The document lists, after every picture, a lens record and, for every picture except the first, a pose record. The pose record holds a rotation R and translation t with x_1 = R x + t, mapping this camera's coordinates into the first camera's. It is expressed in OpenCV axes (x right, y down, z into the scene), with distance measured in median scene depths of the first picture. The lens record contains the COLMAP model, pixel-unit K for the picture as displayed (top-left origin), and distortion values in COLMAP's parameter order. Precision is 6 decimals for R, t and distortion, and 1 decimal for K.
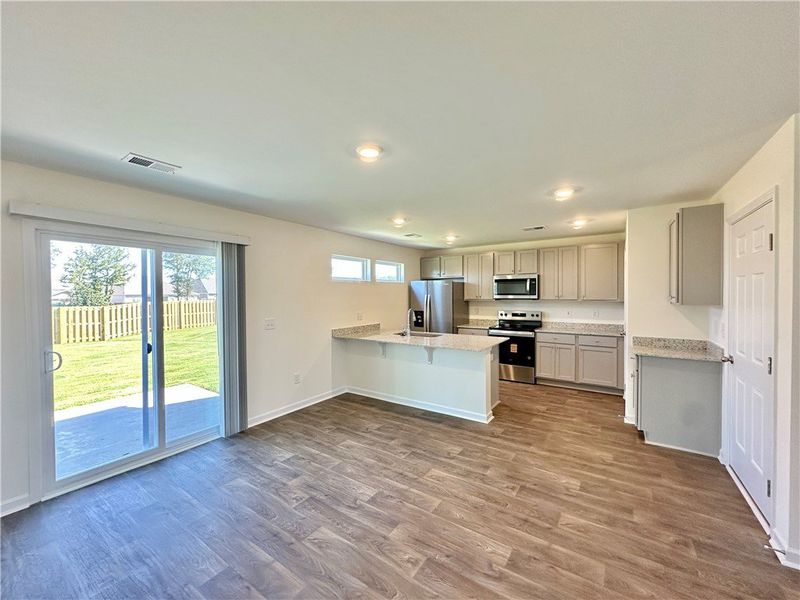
lens RADIAL K [[319.0, 0, 399.2], [0, 319.0, 287.5], [0, 0, 1]] dist [-0.005586, 0.001105]
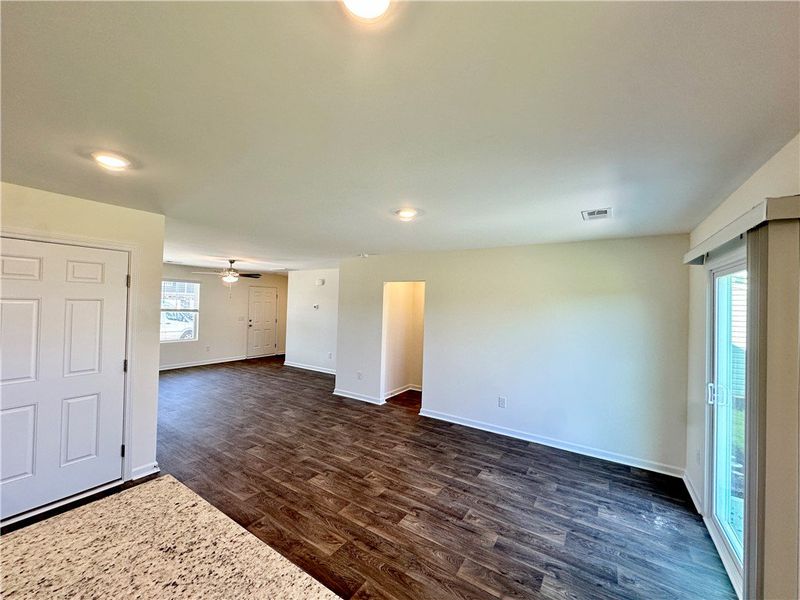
lens RADIAL K [[319.0, 0, 400.6], [0, 319.0, 300.2], [0, 0, 1]] dist [-0.005586, 0.001105]
pose [[-0.999432, -0.018445, -0.028188, -0.021403], [-0.017528, 0.999320, -0.032443, -0.013881], [0.028767, -0.031930, -0.999076, 1.237317]]
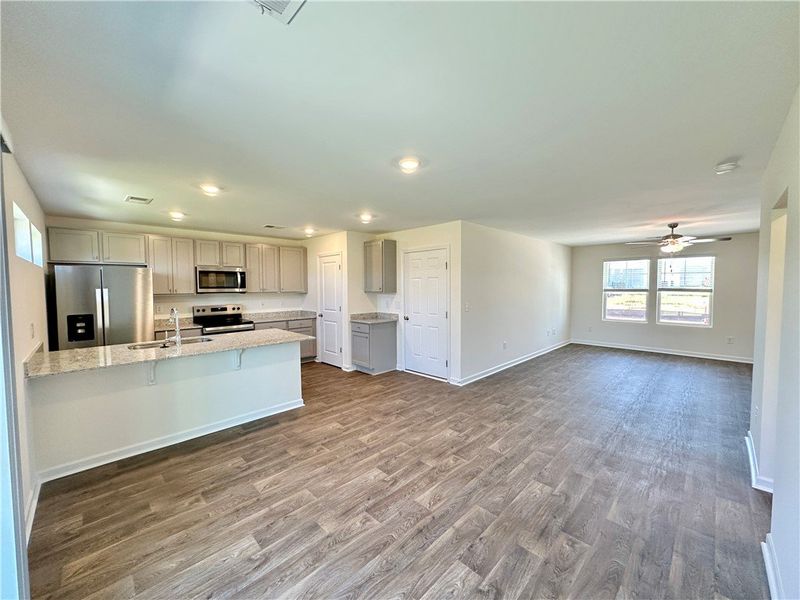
lens RADIAL K [[319.0, 0, 400.0], [0, 319.0, 302.5], [0, 0, 1]] dist [-0.005586, 0.001105]
pose [[0.183410, -0.047626, 0.981882, -0.671887], [-0.016219, 0.998543, 0.051464, 0.012188], [-0.982903, -0.025364, 0.182371, 0.453749]]
